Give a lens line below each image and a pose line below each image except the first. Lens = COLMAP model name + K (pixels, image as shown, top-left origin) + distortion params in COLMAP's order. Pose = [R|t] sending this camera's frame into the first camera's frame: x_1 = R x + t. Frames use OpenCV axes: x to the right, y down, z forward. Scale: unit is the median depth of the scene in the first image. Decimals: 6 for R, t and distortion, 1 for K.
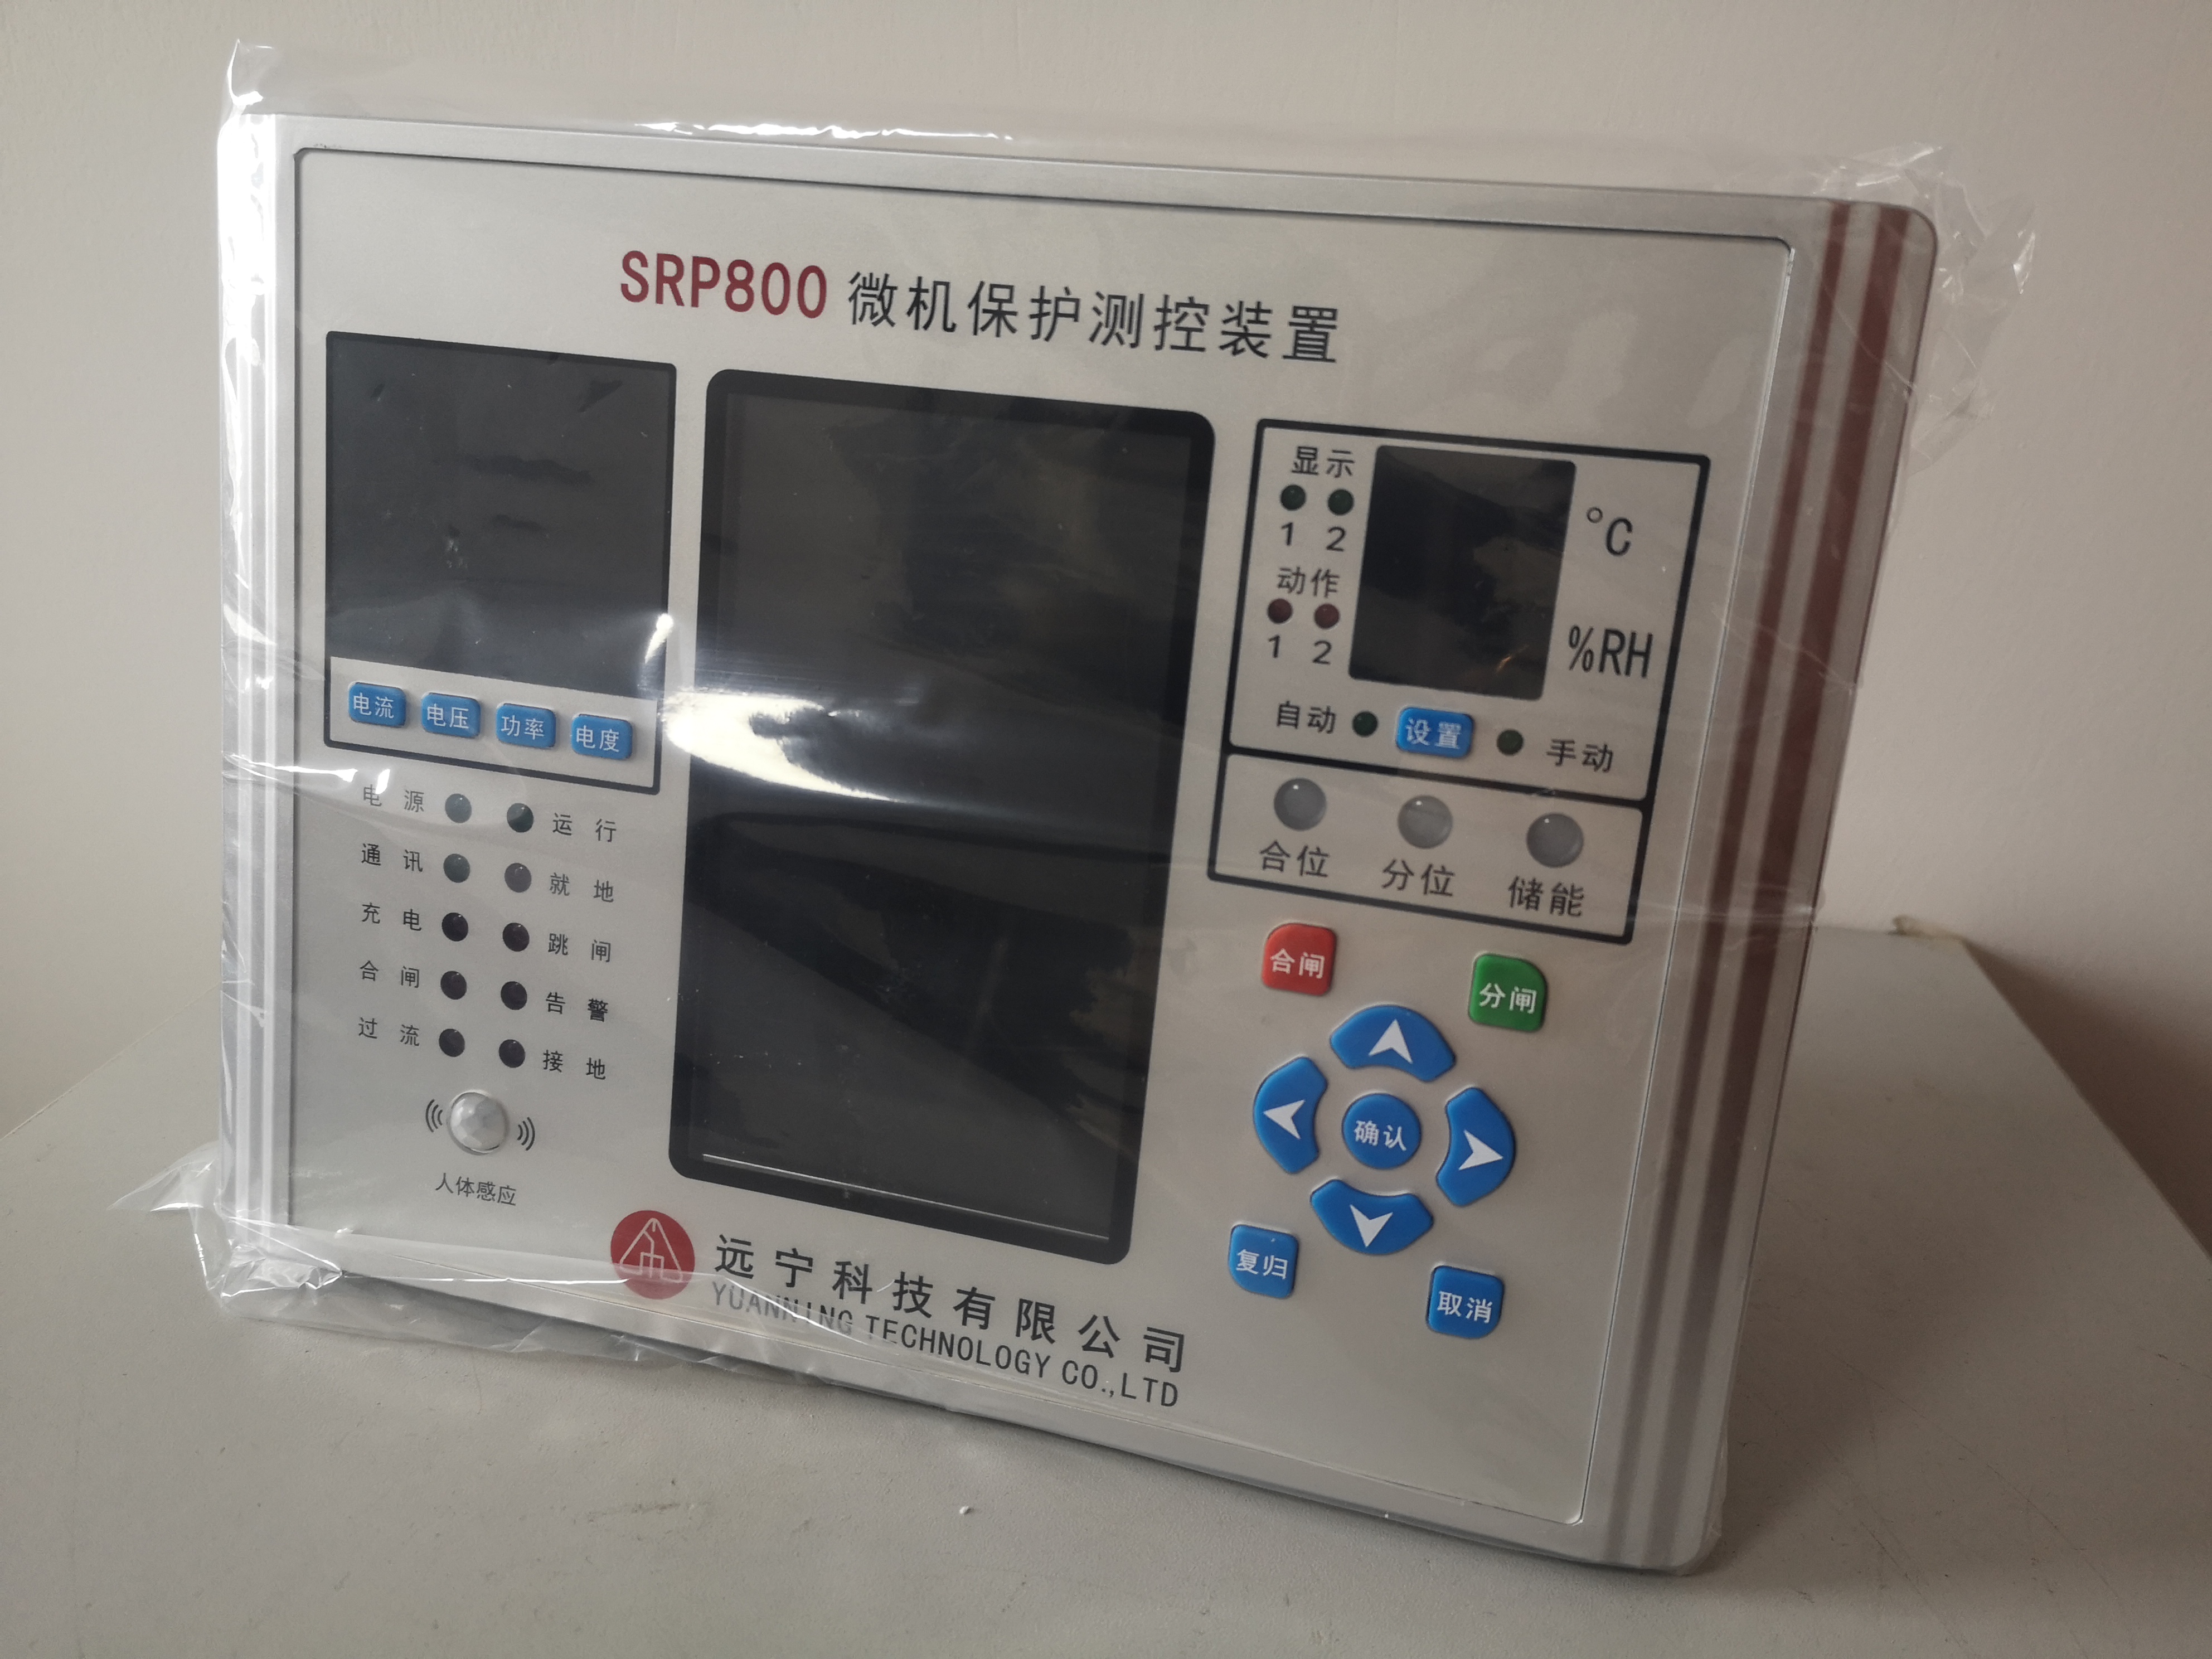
lens RADIAL K [[1748.7, 0, 1106.0], [0, 1748.7, 829.5], [0, 0, 1]] dist [0.063830, 0.000744]
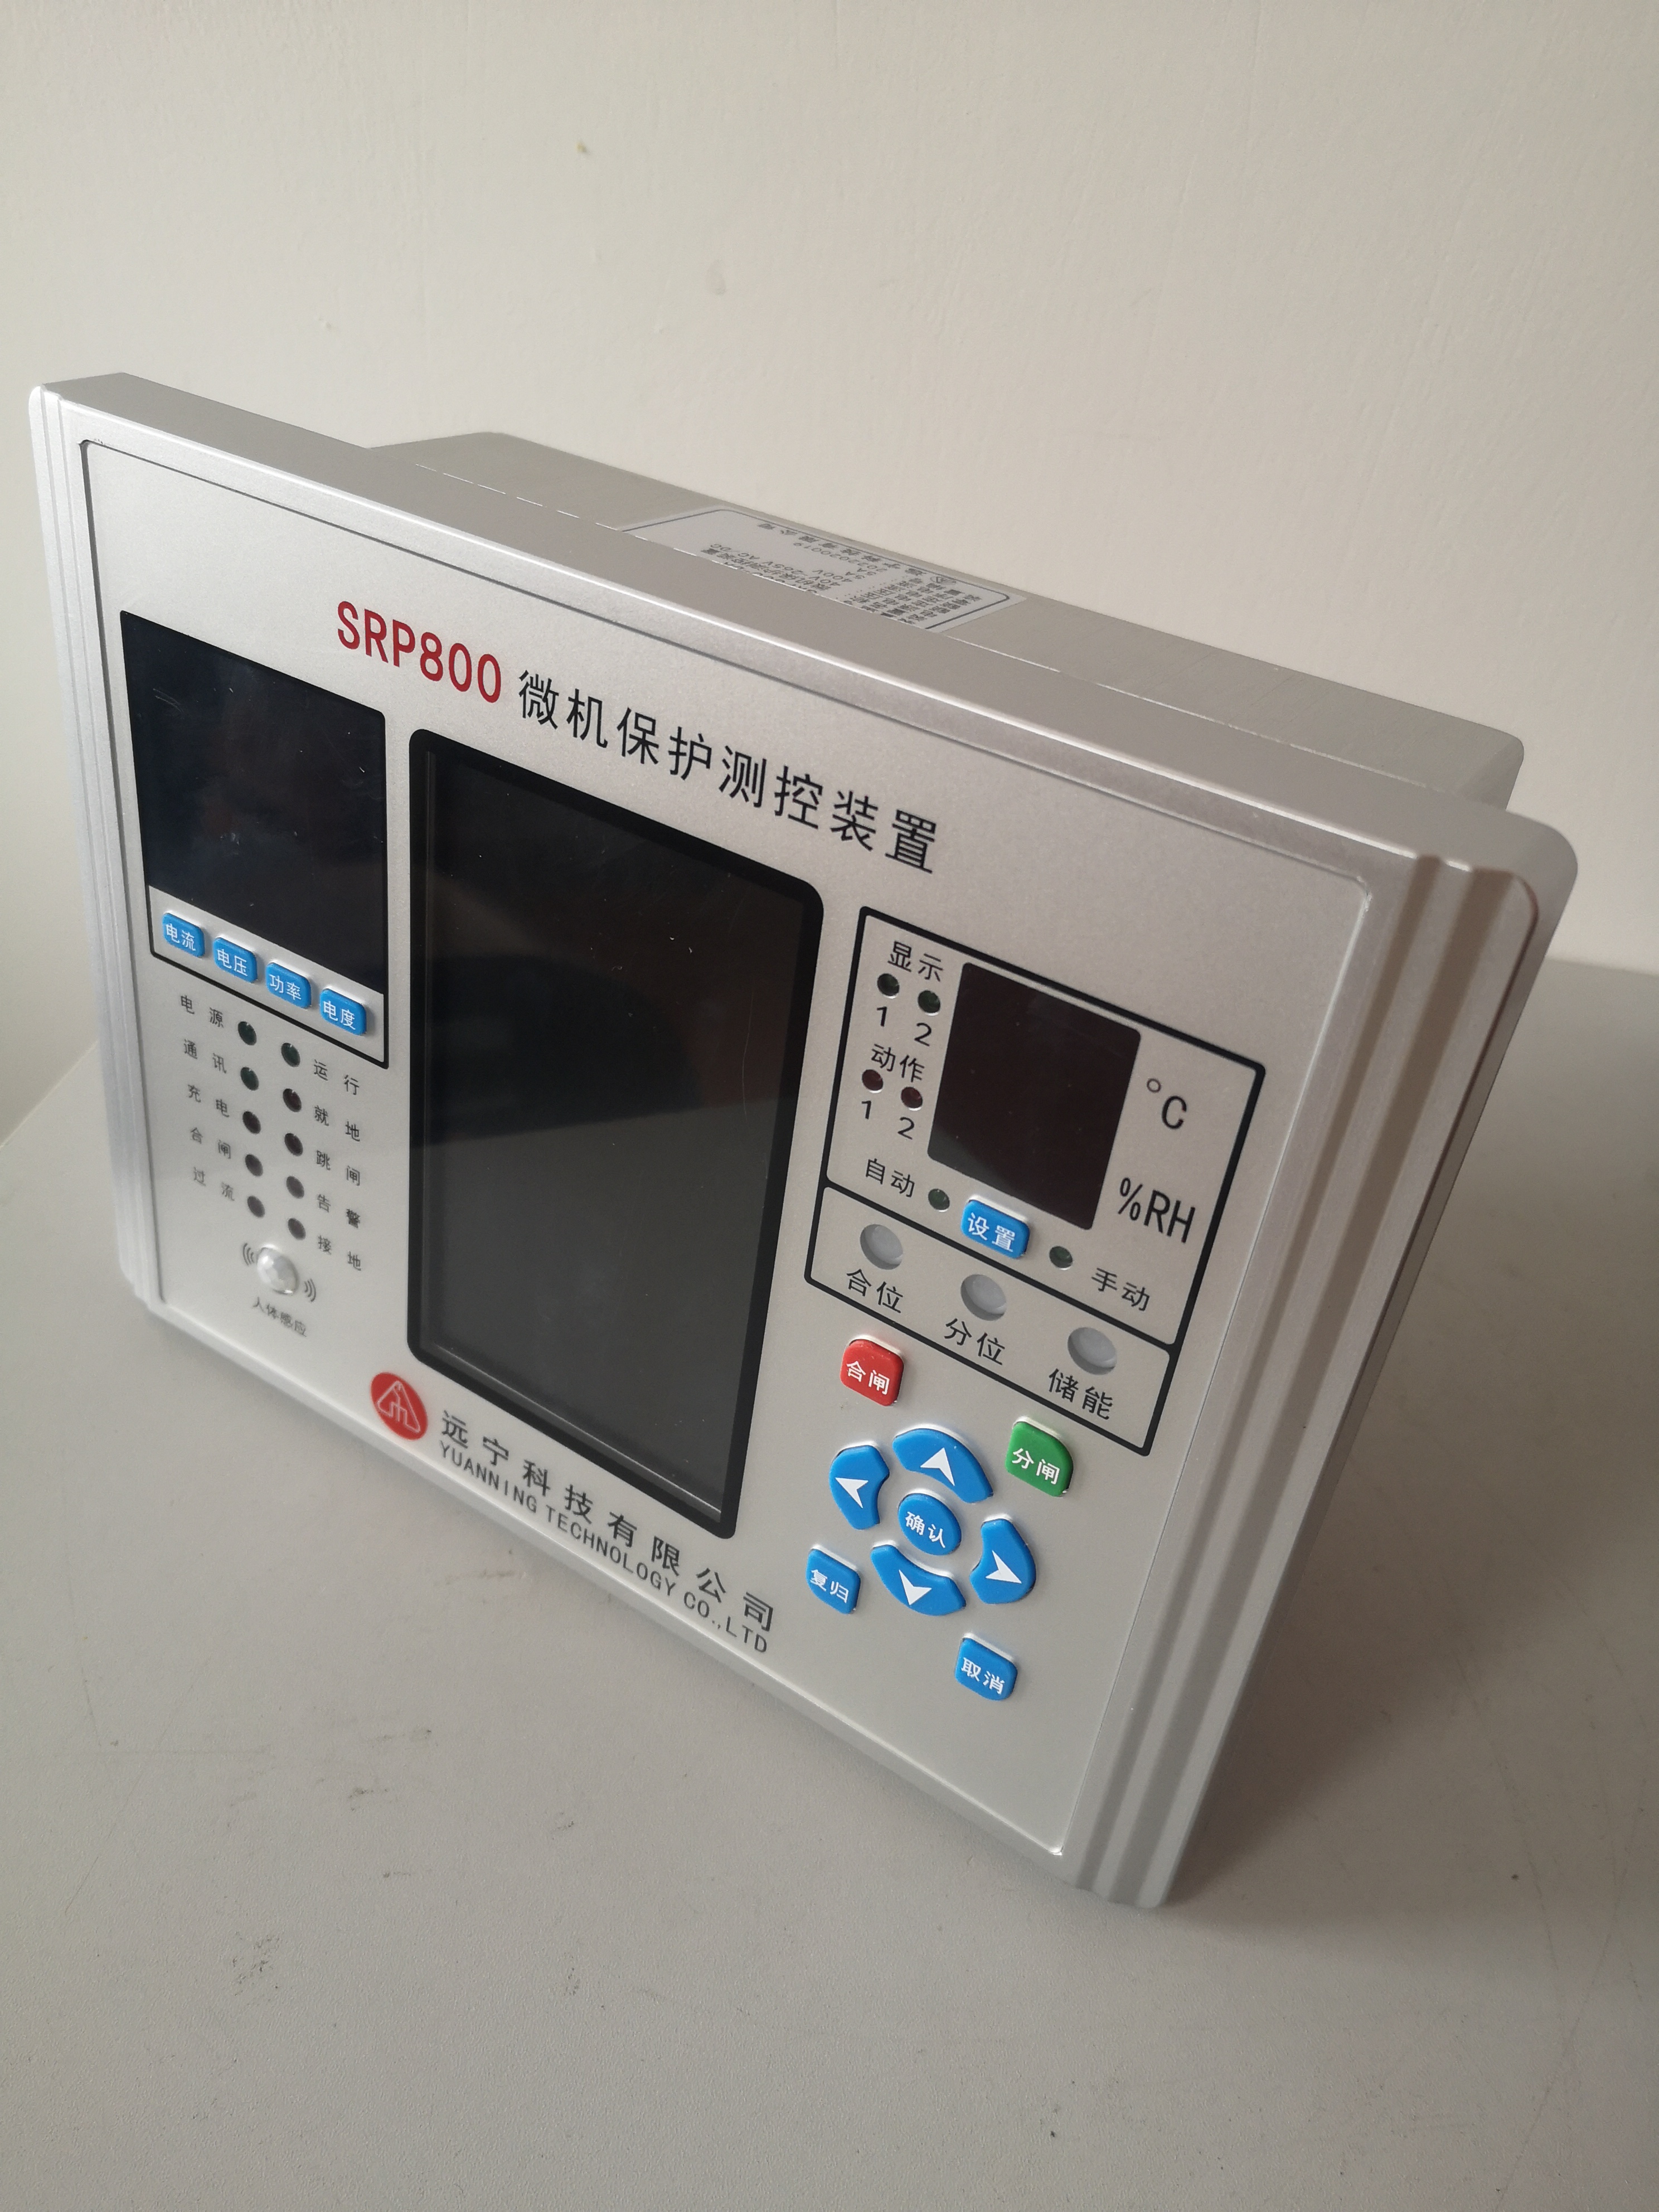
lens RADIAL K [[1754.8, 0, 829.5], [0, 1754.8, 1106.0], [0, 0, 1]] dist [0.053584, -0.003410]
pose [[0.953085, 0.183939, -0.240405, 0.320568], [-0.096352, 0.937239, 0.335112, -0.446502], [0.286957, -0.296227, 0.910991, 0.054723]]
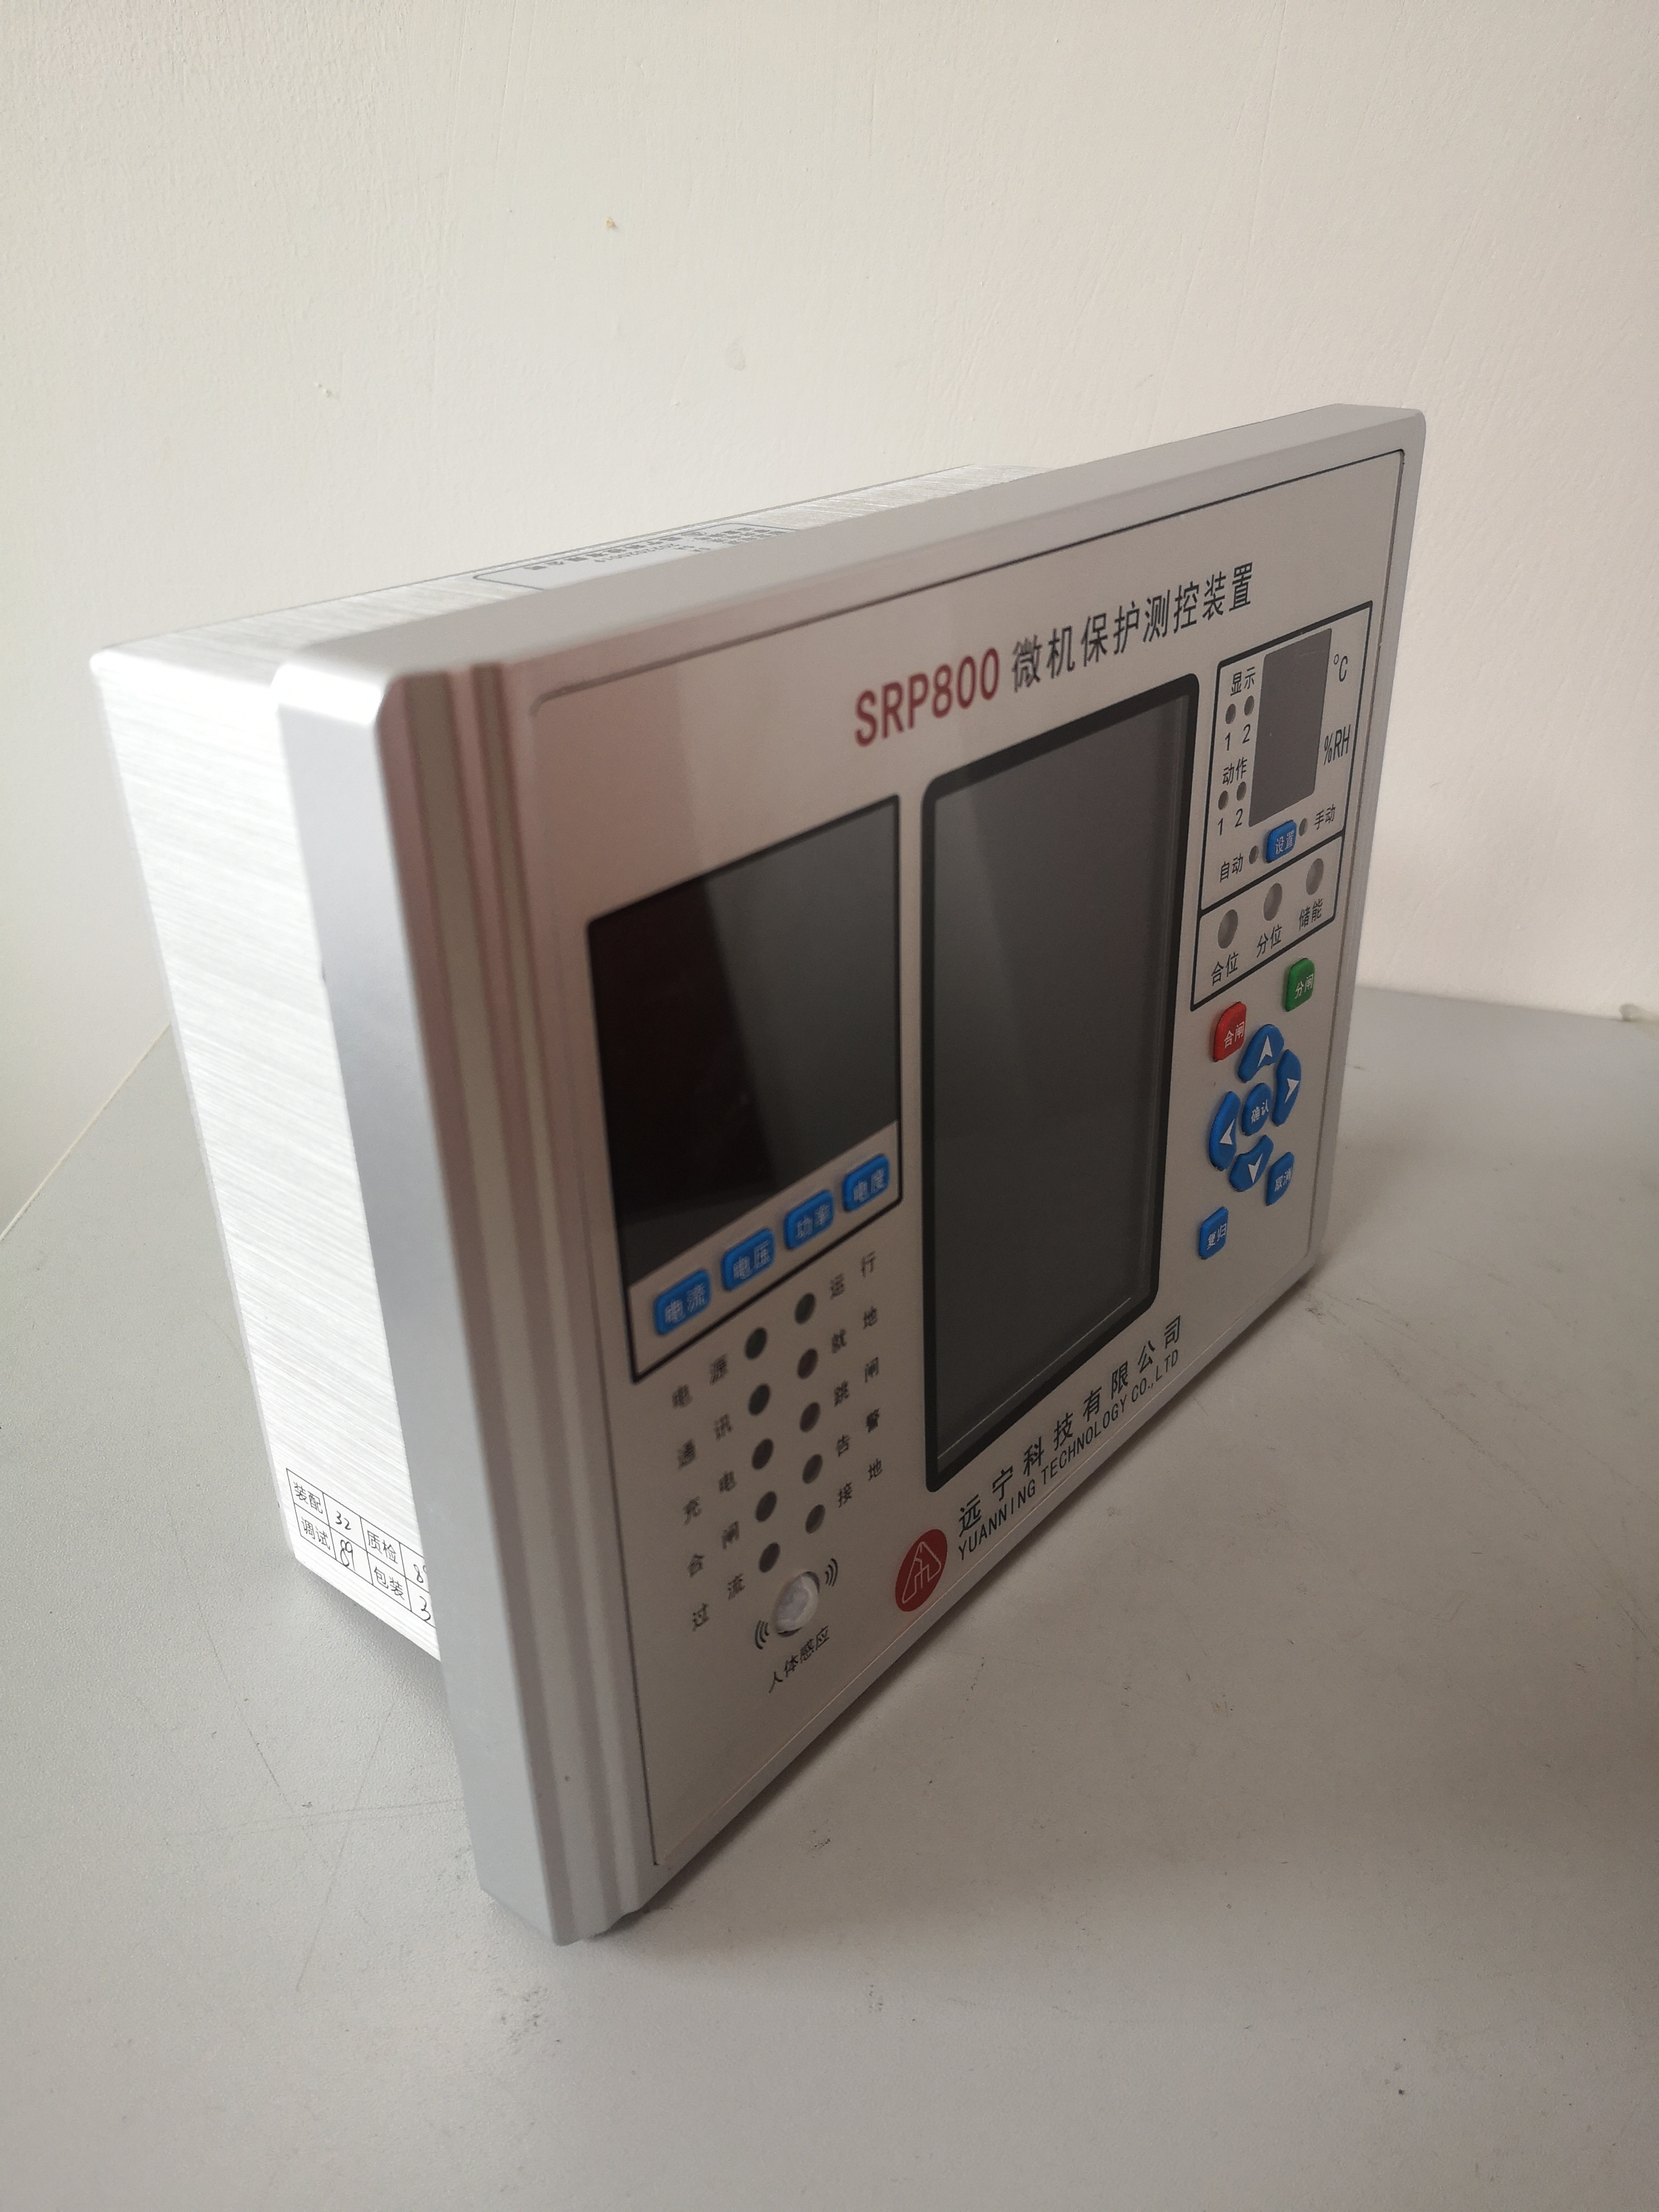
lens RADIAL K [[1748.7, 0, 829.5], [0, 1748.7, 1106.0], [0, 0, 1]] dist [0.063830, 0.000744]
pose [[0.416230, -0.511534, 0.751721, -1.092897], [0.244788, 0.859258, 0.449171, -0.575663], [-0.875689, -0.002946, 0.482866, 0.622258]]
